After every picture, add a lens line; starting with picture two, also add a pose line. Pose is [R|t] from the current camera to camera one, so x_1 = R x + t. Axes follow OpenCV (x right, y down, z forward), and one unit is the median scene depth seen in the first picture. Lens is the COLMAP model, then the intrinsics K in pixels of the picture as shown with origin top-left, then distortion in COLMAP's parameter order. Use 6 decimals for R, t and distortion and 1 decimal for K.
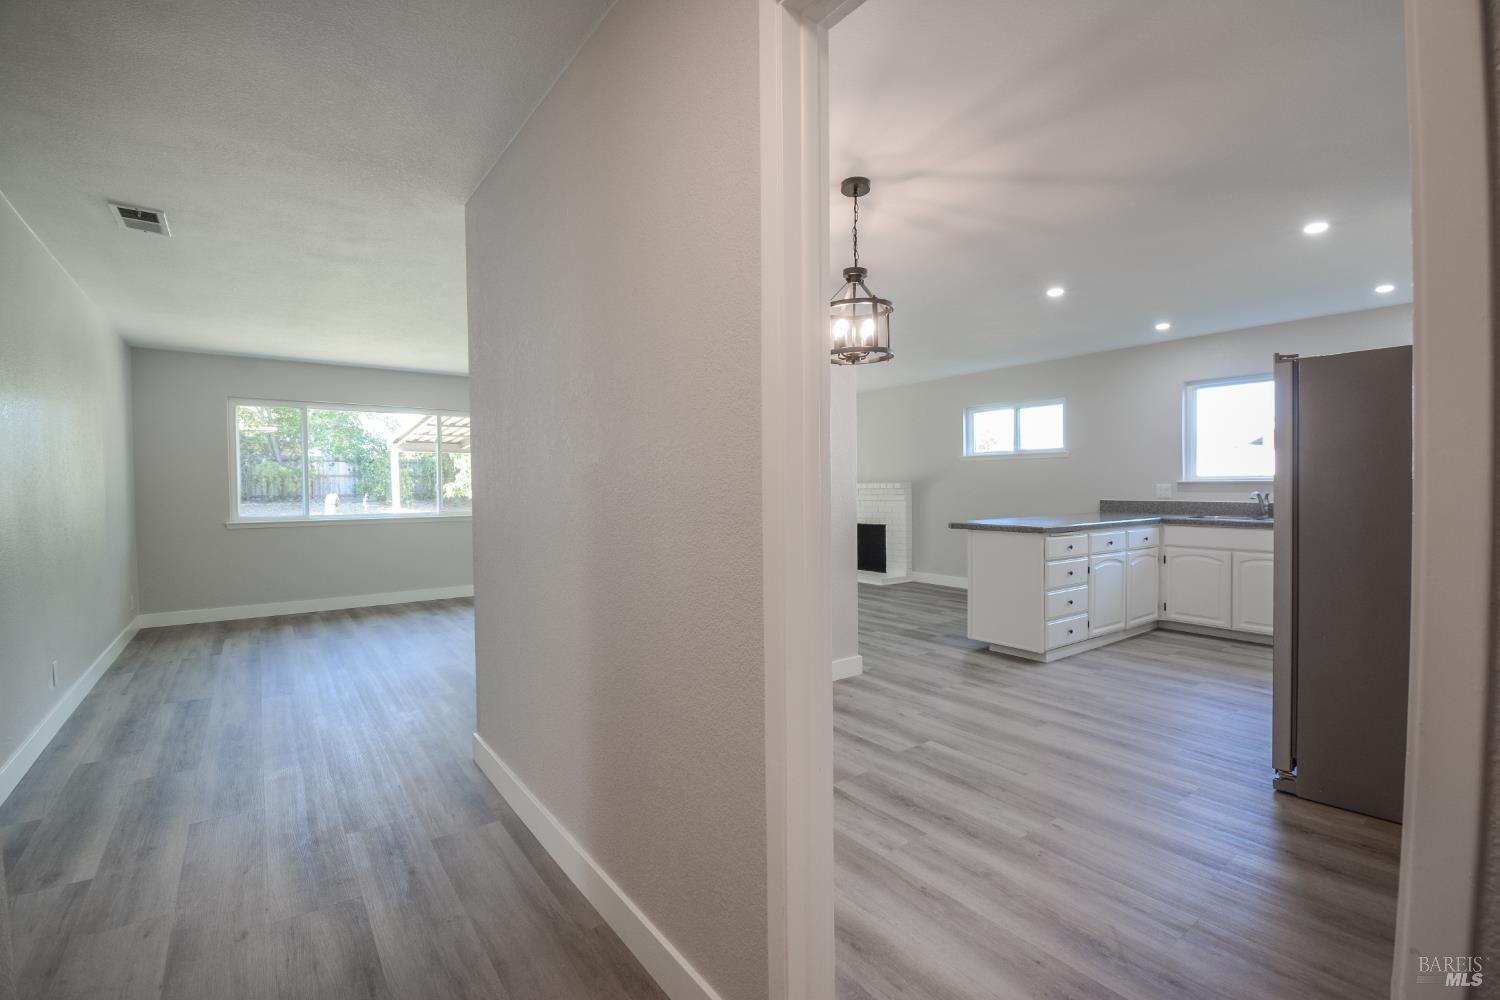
lens RADIAL K [[663.1, 0, 750.0], [0, 663.1, 500.0], [0, 0, 1]] dist [0.017752, -0.025426]
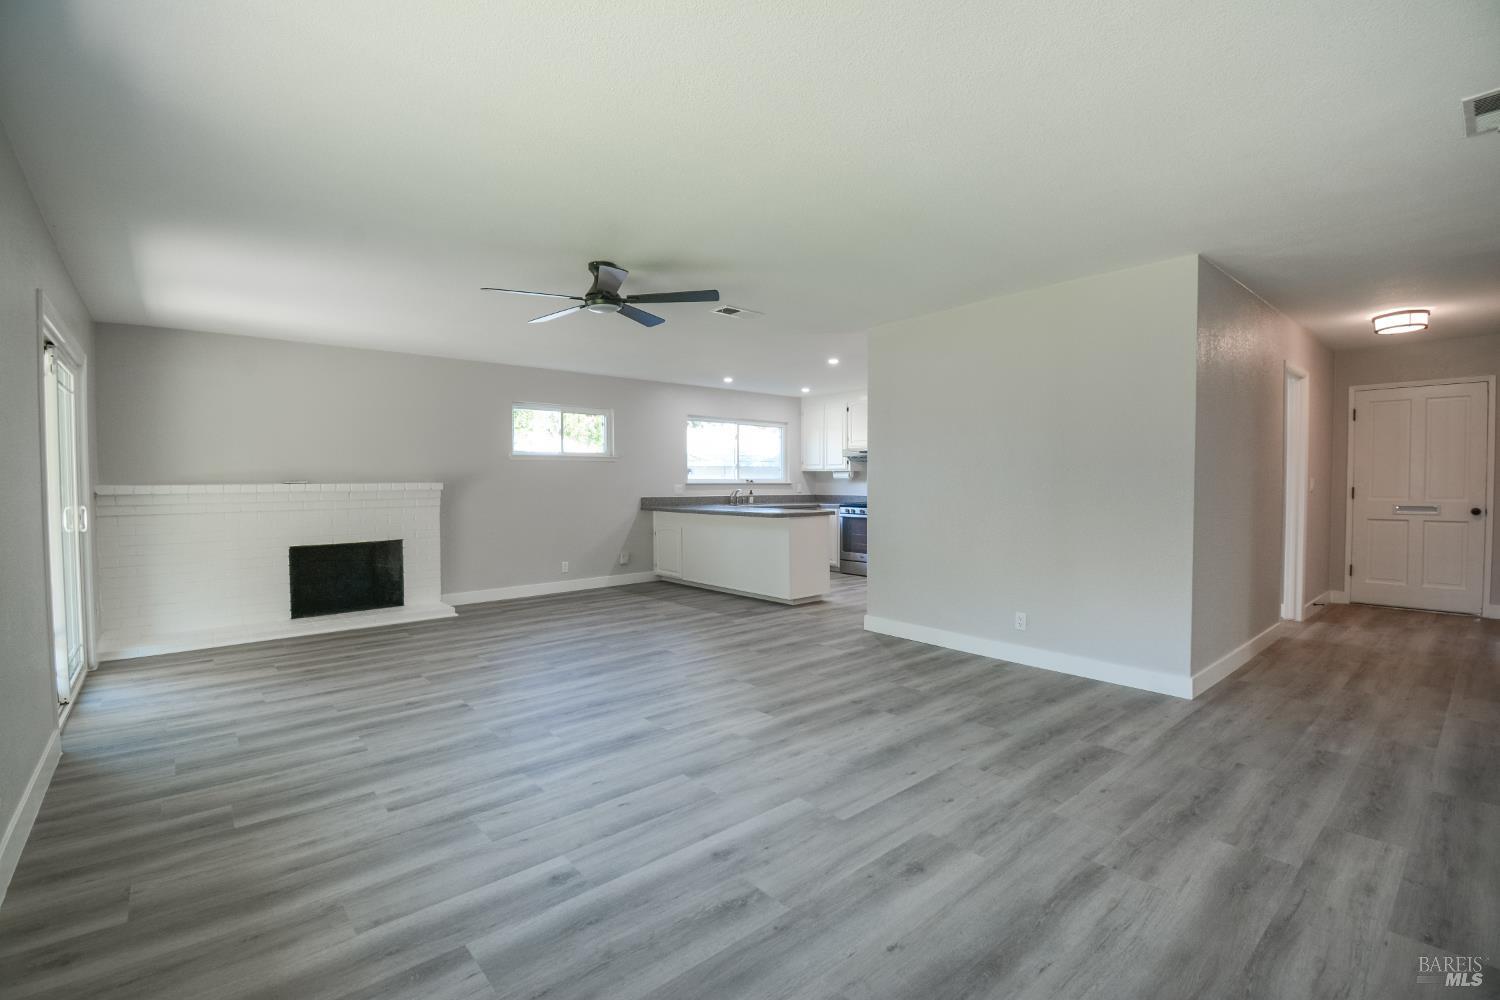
lens RADIAL K [[663.1, 0, 750.0], [0, 663.1, 500.0], [0, 0, 1]] dist [0.017752, -0.025426]
pose [[-0.074420, -0.017381, 0.997076, -0.951089], [0.028233, 0.999411, 0.019529, -0.017660], [-0.996827, 0.029604, -0.073885, 1.142866]]
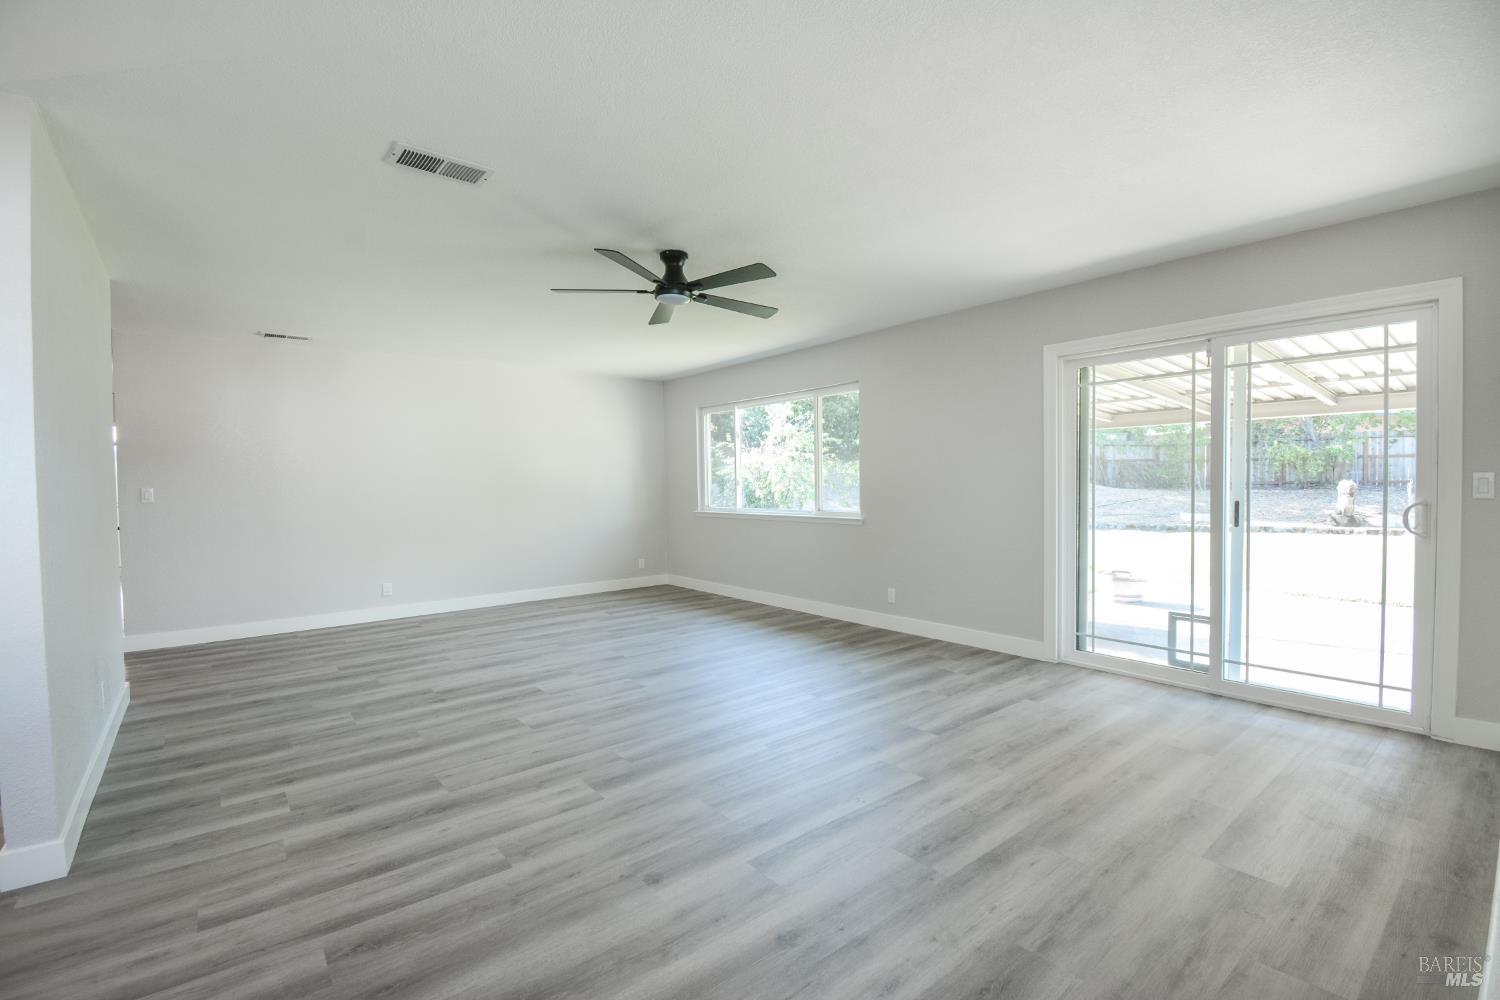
lens RADIAL K [[663.1, 0, 750.0], [0, 663.1, 500.0], [0, 0, 1]] dist [0.017752, -0.025426]
pose [[0.043685, 0.033742, -0.998475, 0.549799], [-0.006566, 0.999418, 0.033487, -0.034661], [0.999024, 0.005093, 0.043881, 1.298877]]
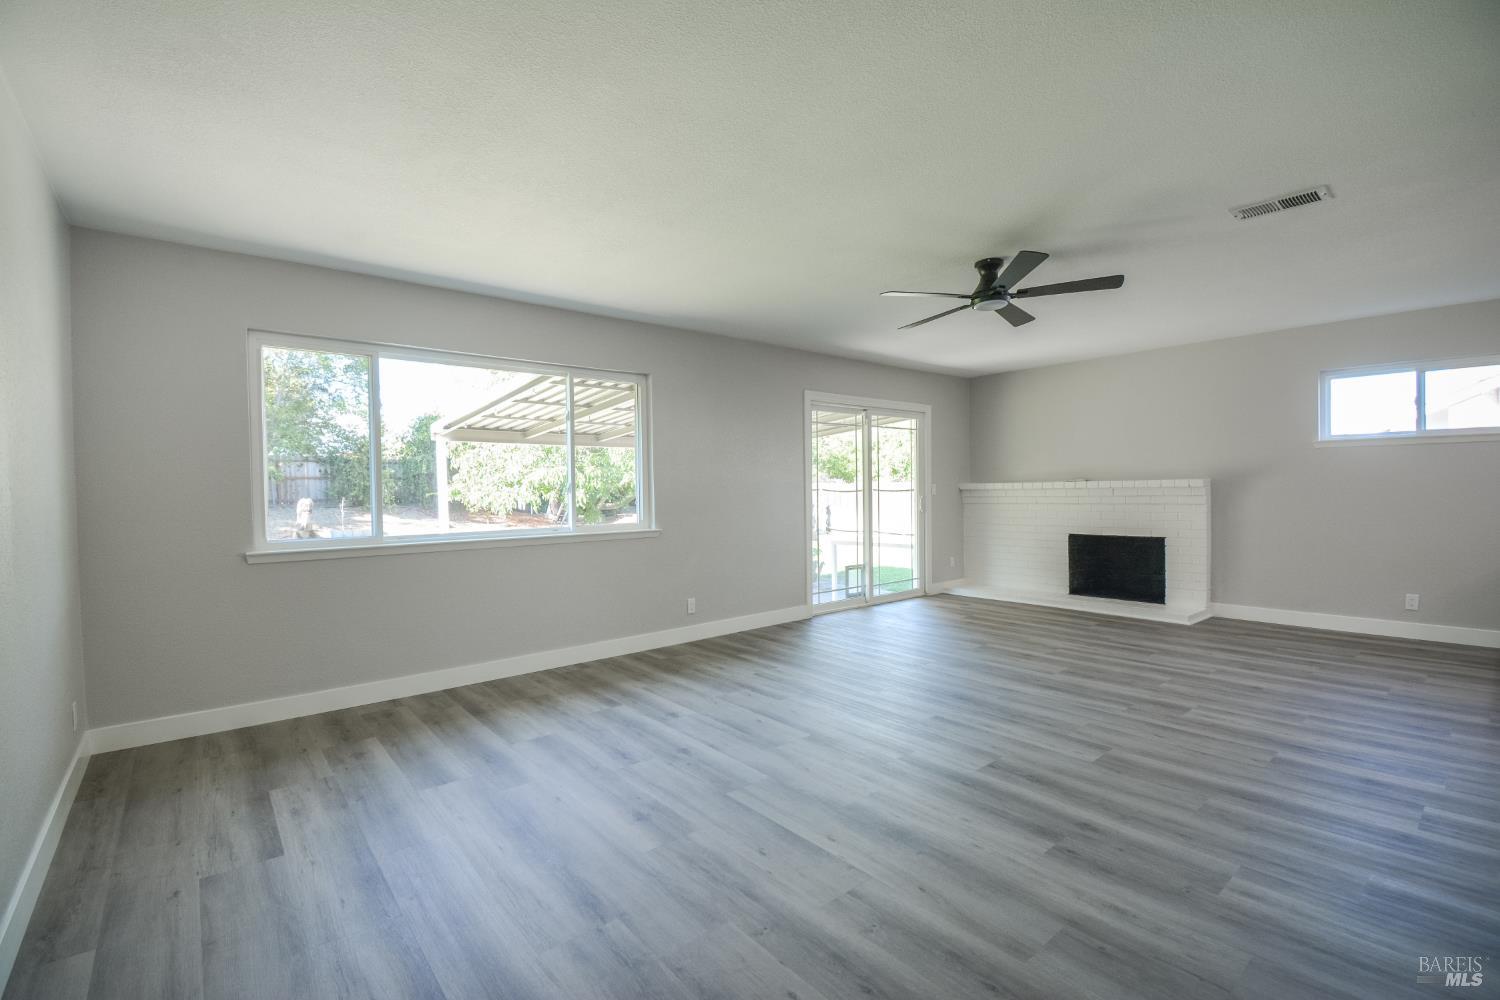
lens RADIAL K [[663.1, 0, 750.0], [0, 663.1, 500.0], [0, 0, 1]] dist [0.017752, -0.025426]
pose [[0.998384, -0.006173, 0.056484, -0.490638], [0.006326, 0.999977, -0.002534, -0.007822], [-0.056467, 0.002887, 0.998400, 0.516389]]
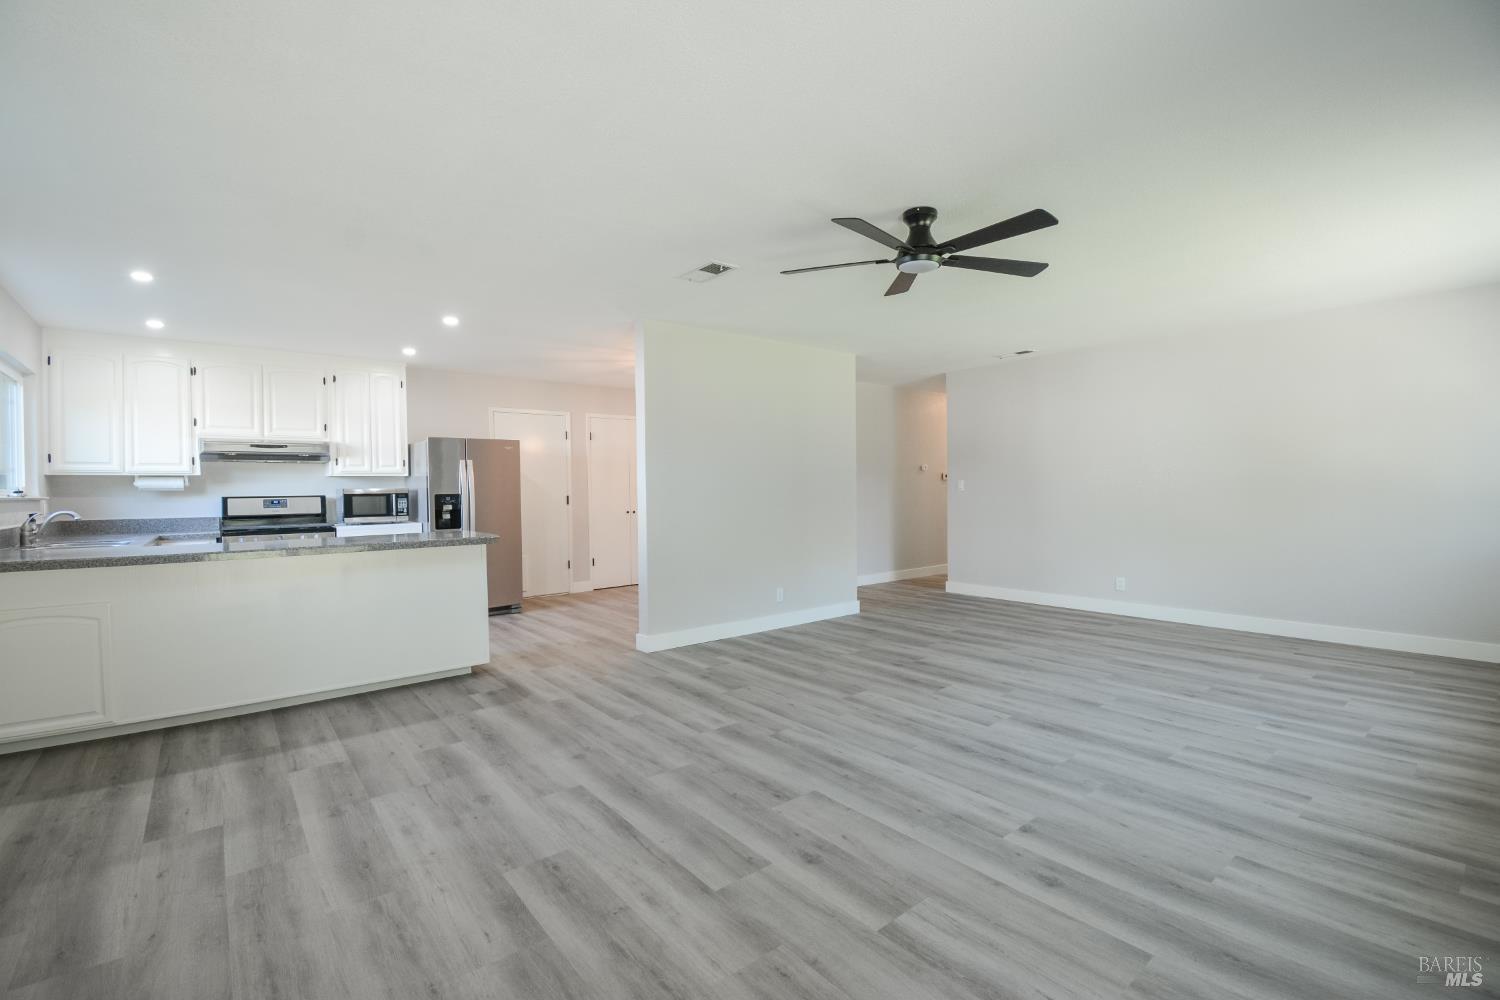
lens RADIAL K [[663.1, 0, 750.0], [0, 663.1, 500.0], [0, 0, 1]] dist [0.017752, -0.025426]
pose [[-0.998882, 0.023303, -0.041120, 0.007521], [0.021538, 0.998849, 0.042847, -0.041978], [0.042071, 0.041914, -0.998235, 1.860063]]
